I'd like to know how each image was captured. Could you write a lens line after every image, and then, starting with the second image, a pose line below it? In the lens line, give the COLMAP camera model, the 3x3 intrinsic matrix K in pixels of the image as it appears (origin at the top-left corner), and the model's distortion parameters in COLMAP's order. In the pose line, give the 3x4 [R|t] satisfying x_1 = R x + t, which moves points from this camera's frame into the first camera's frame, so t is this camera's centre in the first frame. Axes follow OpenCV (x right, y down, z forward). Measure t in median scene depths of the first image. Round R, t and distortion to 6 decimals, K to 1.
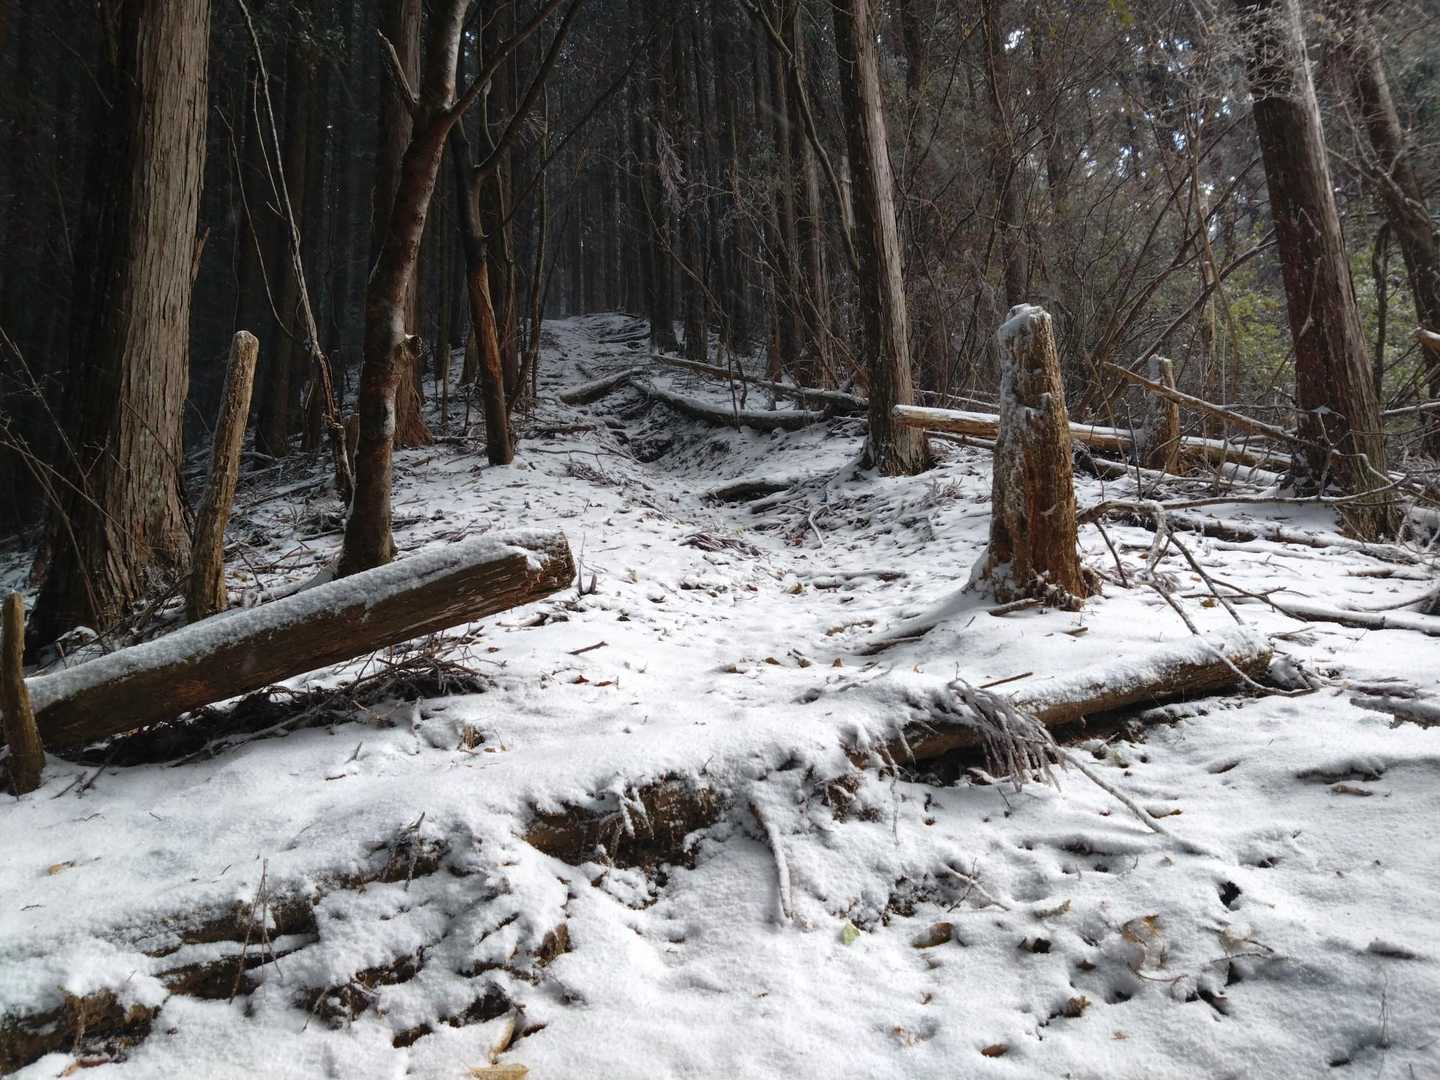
lens RADIAL K [[903.7, 0, 774.8], [0, 903.7, 445.5], [0, 0, 1]] dist [0.064525, -0.037693]
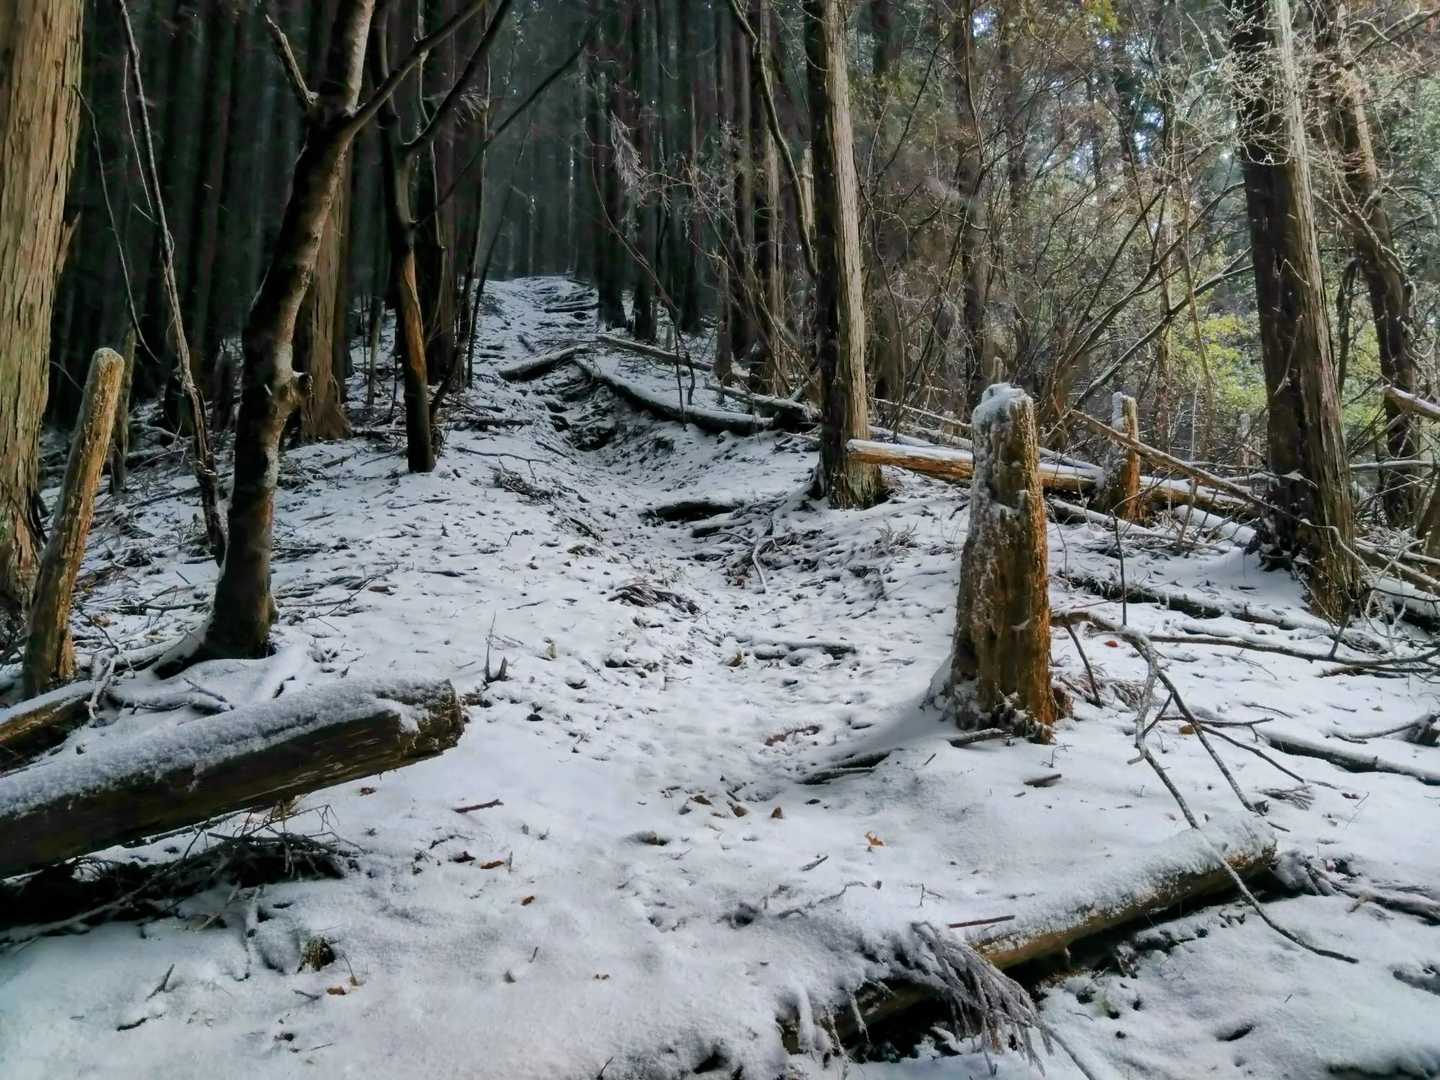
lens RADIAL K [[903.7, 0, 774.8], [0, 903.7, 445.5], [0, 0, 1]] dist [0.064525, -0.037693]
pose [[0.997319, 0.043122, 0.059124, 0.000406], [-0.045033, 0.998493, 0.031378, -0.085536], [-0.057682, -0.033956, 0.997757, 0.092476]]
